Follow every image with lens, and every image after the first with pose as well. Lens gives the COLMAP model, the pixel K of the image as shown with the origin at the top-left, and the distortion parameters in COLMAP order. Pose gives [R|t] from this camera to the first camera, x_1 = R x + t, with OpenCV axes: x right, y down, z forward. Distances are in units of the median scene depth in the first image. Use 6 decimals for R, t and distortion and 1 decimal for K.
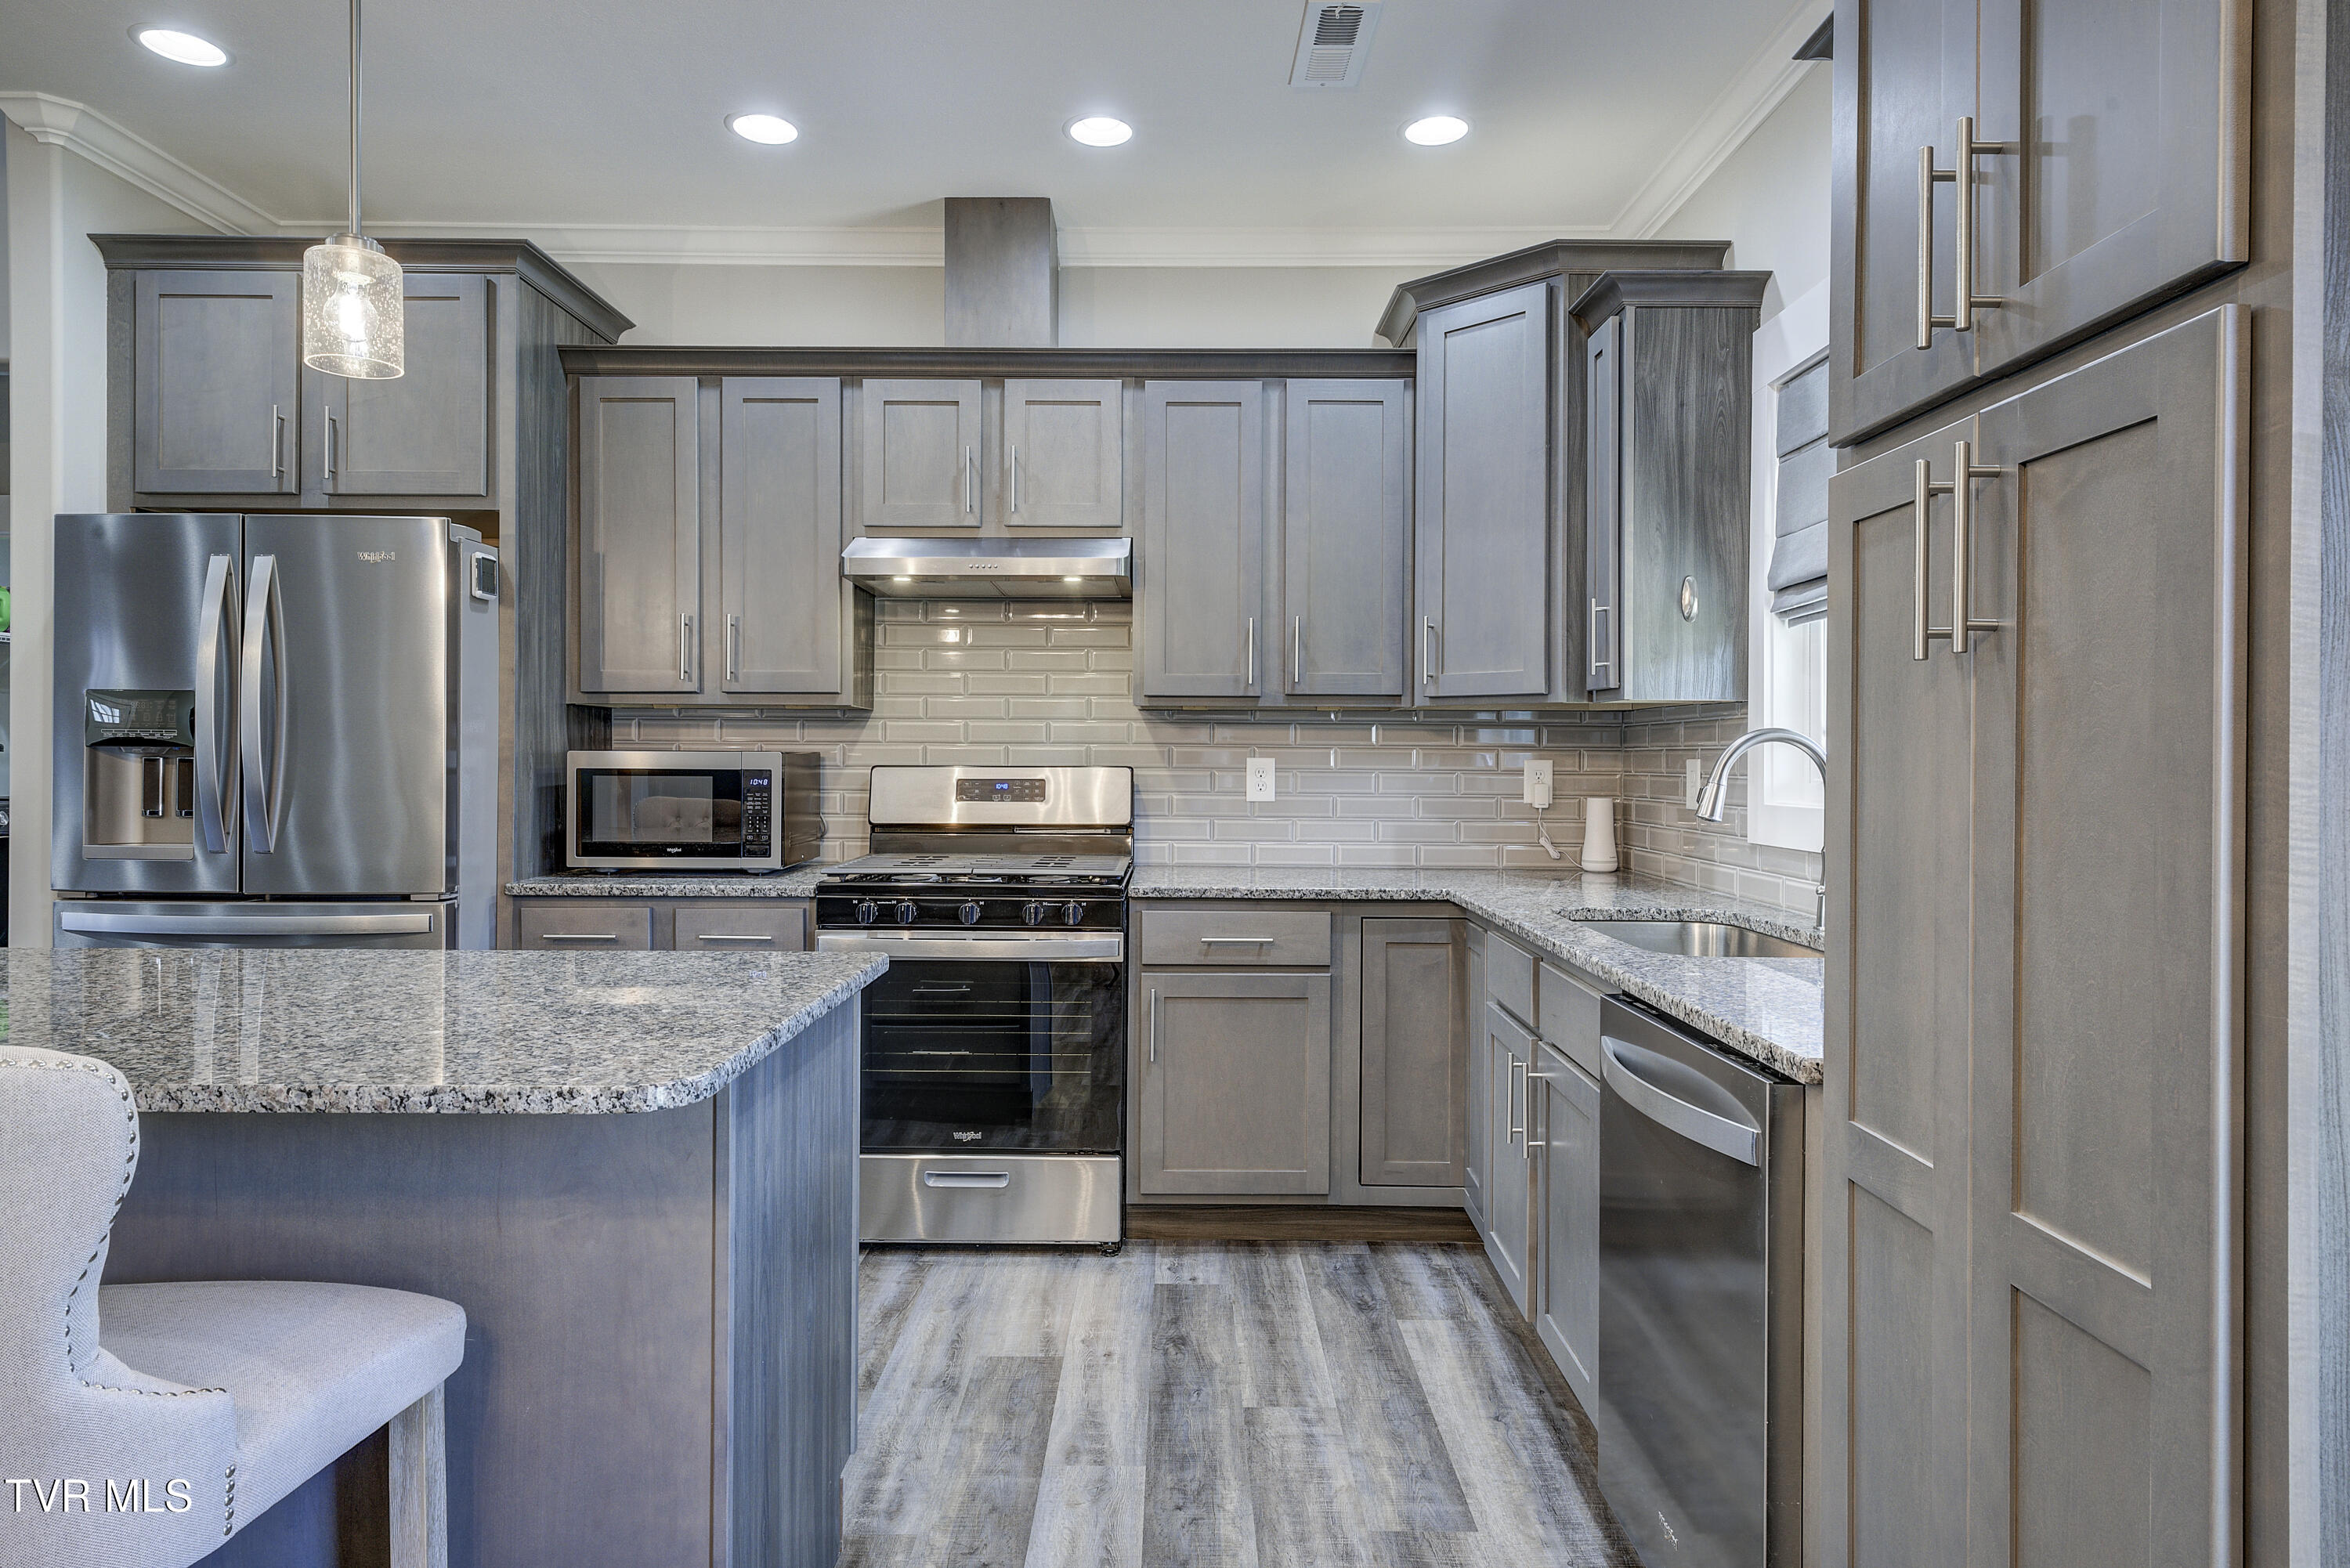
lens RADIAL K [[1362.0, 0, 1175.0], [0, 1362.0, 784.0], [0, 0, 1]] dist [-0.002627, -0.000345]
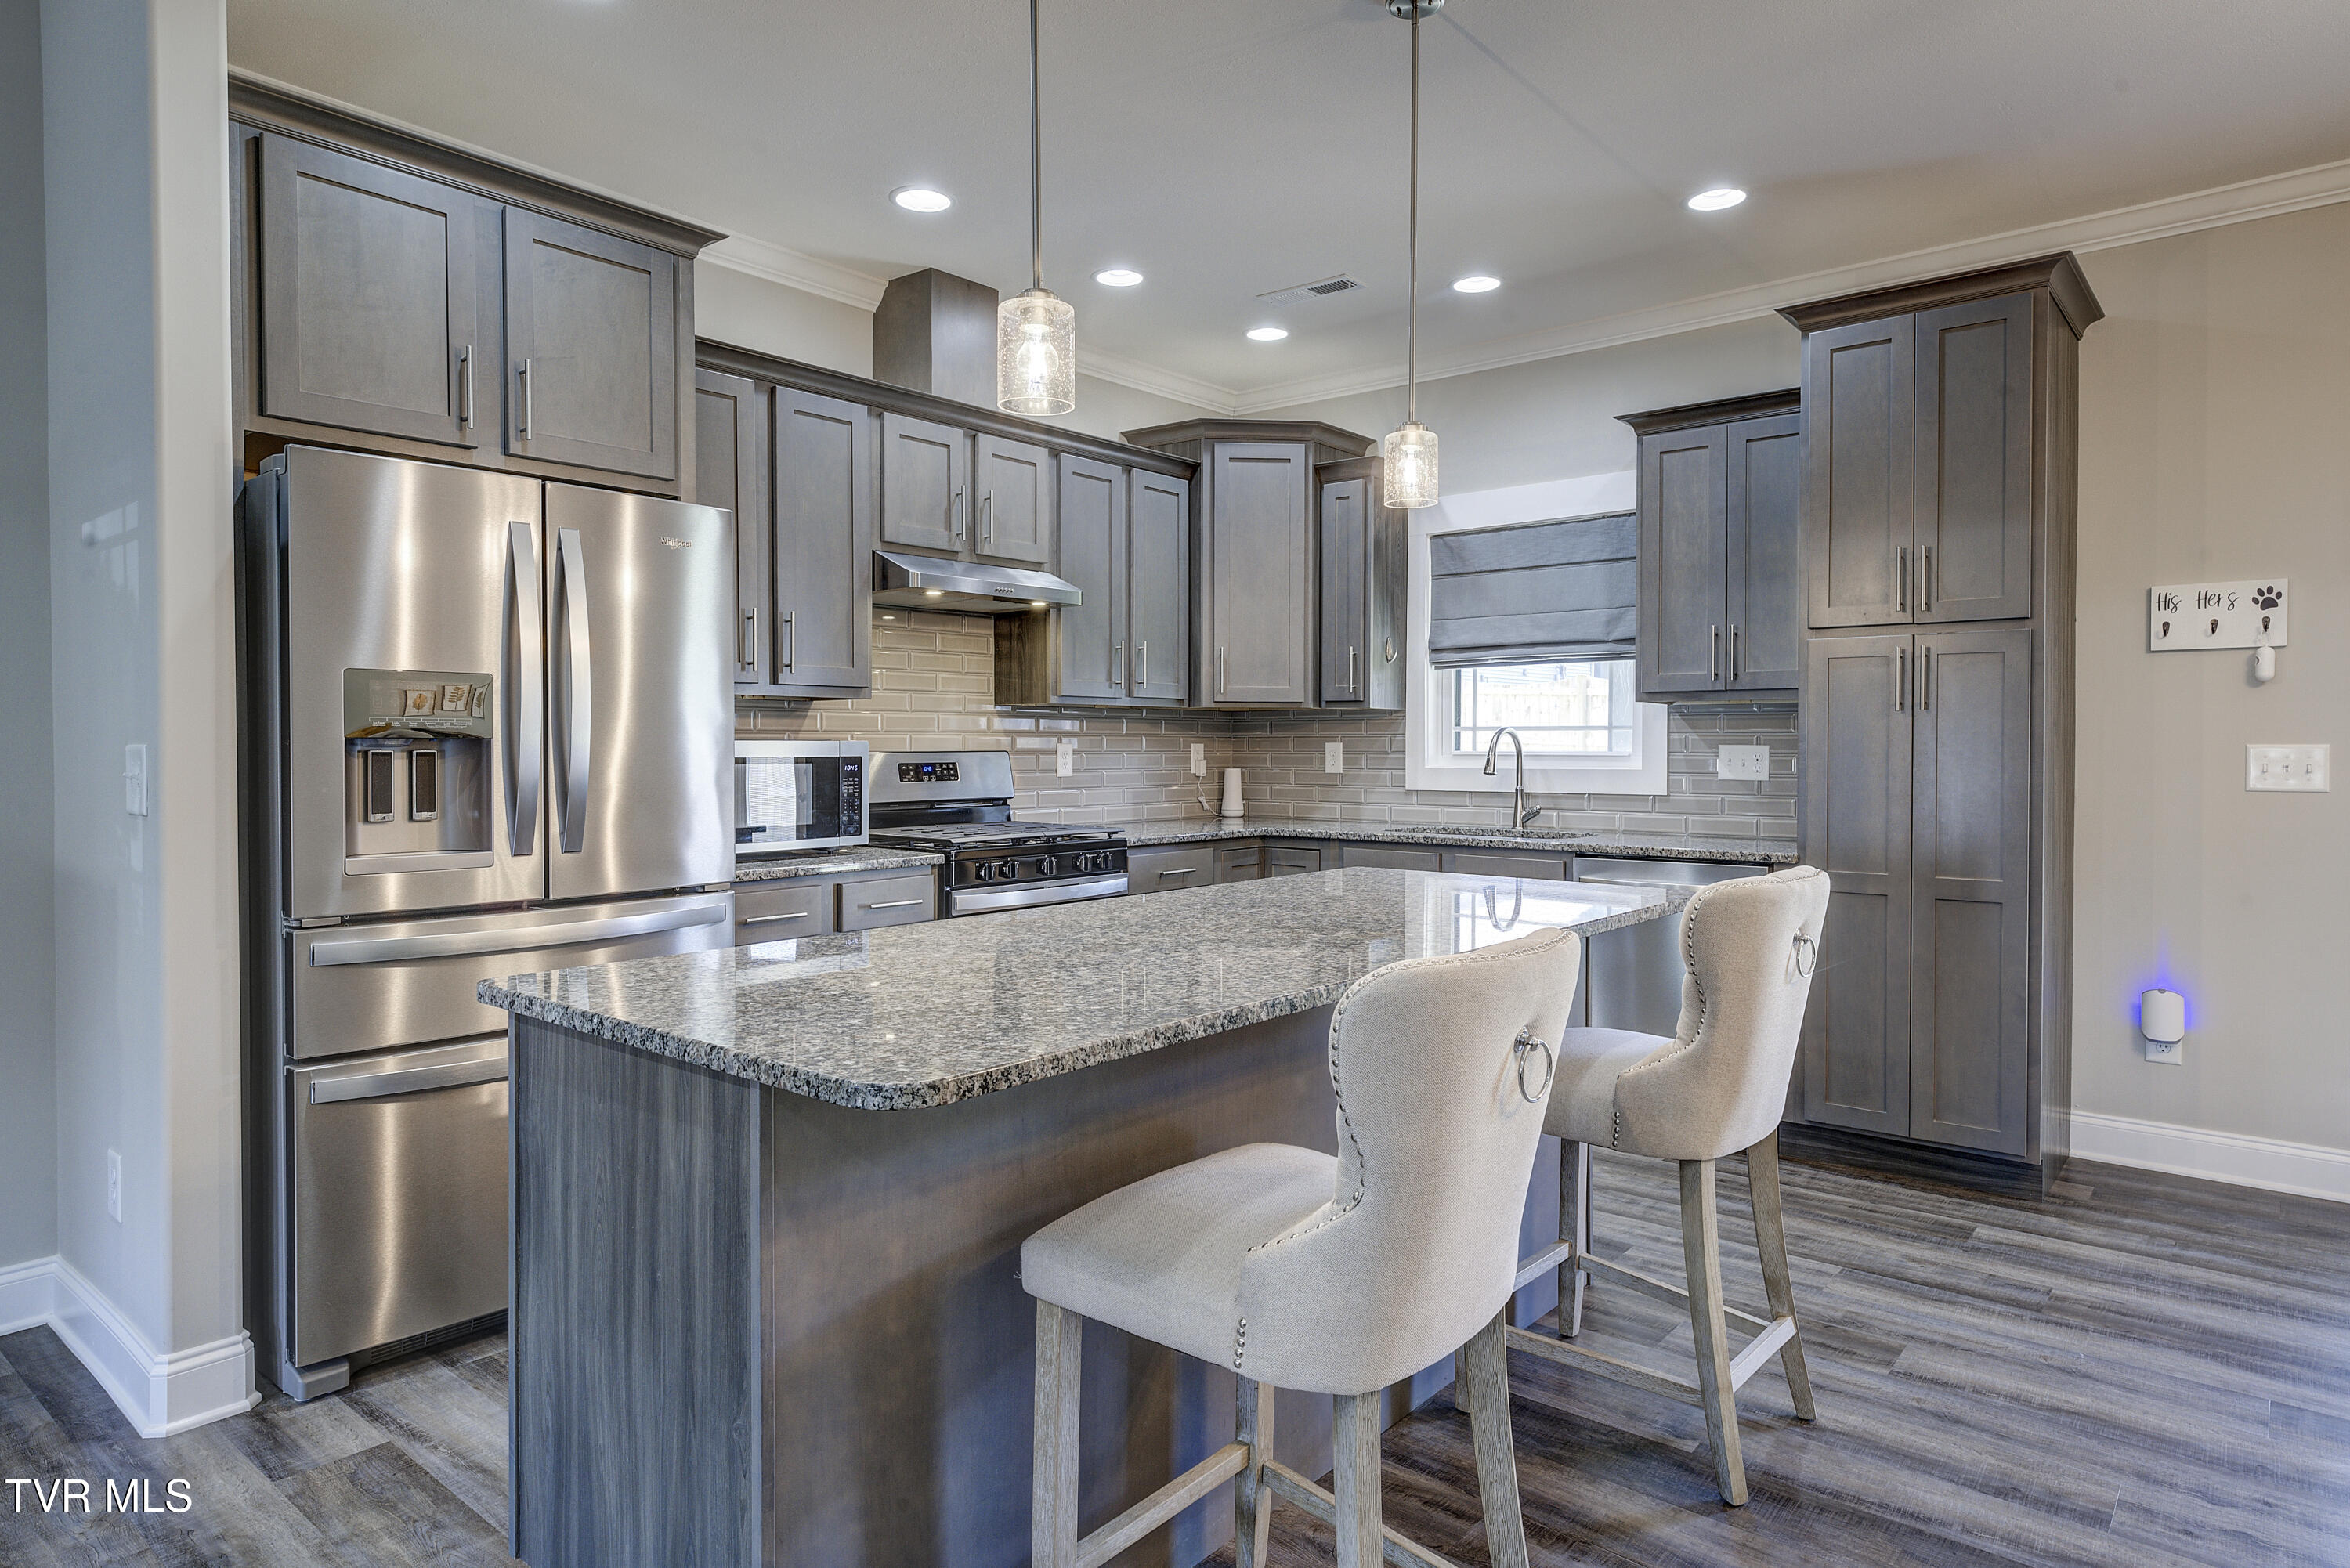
lens RADIAL K [[1342.2, 0, 1184.0], [0, 1342.2, 769.6], [0, 0, 1]] dist [0.045896, 0.000154]
pose [[0.651139, -0.019368, 0.758711, -0.924863], [0.016600, 0.999799, 0.011276, -0.007341], [-0.758777, 0.005253, 0.651330, 0.073584]]
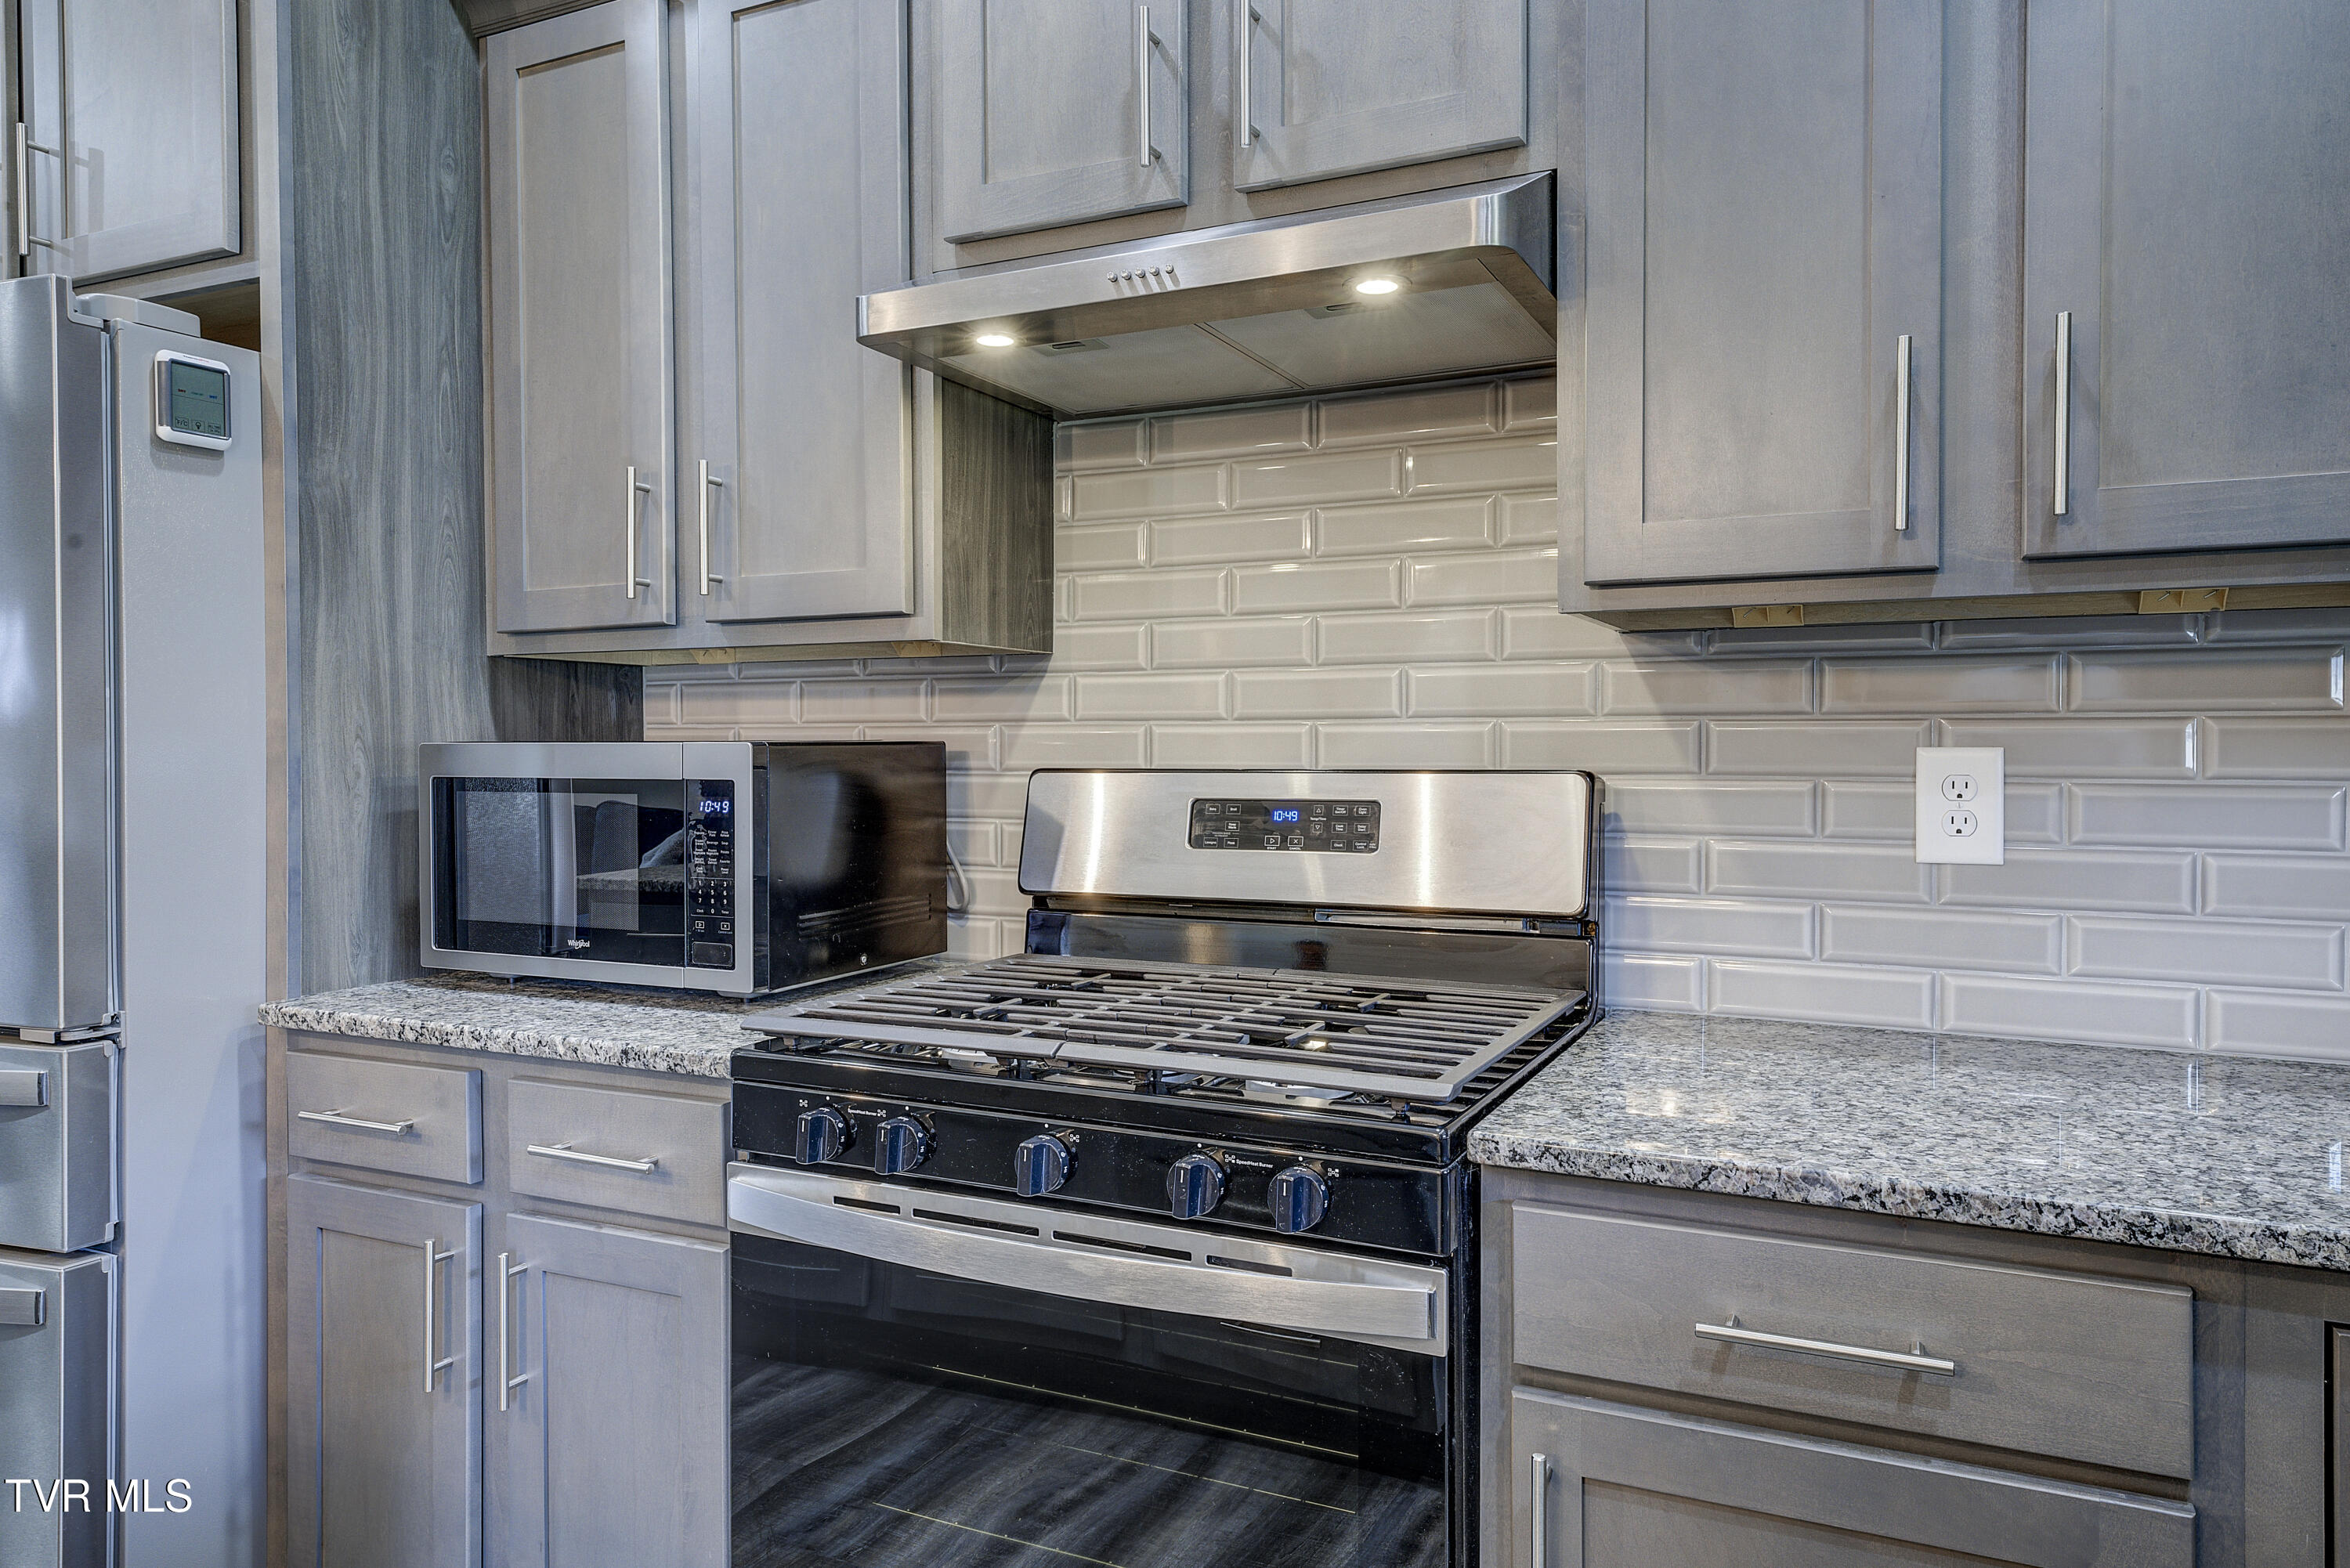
lens RADIAL K [[1491.3, 0, 1171.0], [0, 1491.3, 769.1], [0, 0, 1]] dist [0.008223, 0.002610]
pose [[0.889156, -0.000090, -0.457605, 0.064687], [-0.003002, 0.999977, -0.006030, -0.011098], [0.457595, 0.006735, 0.889135, 0.591102]]
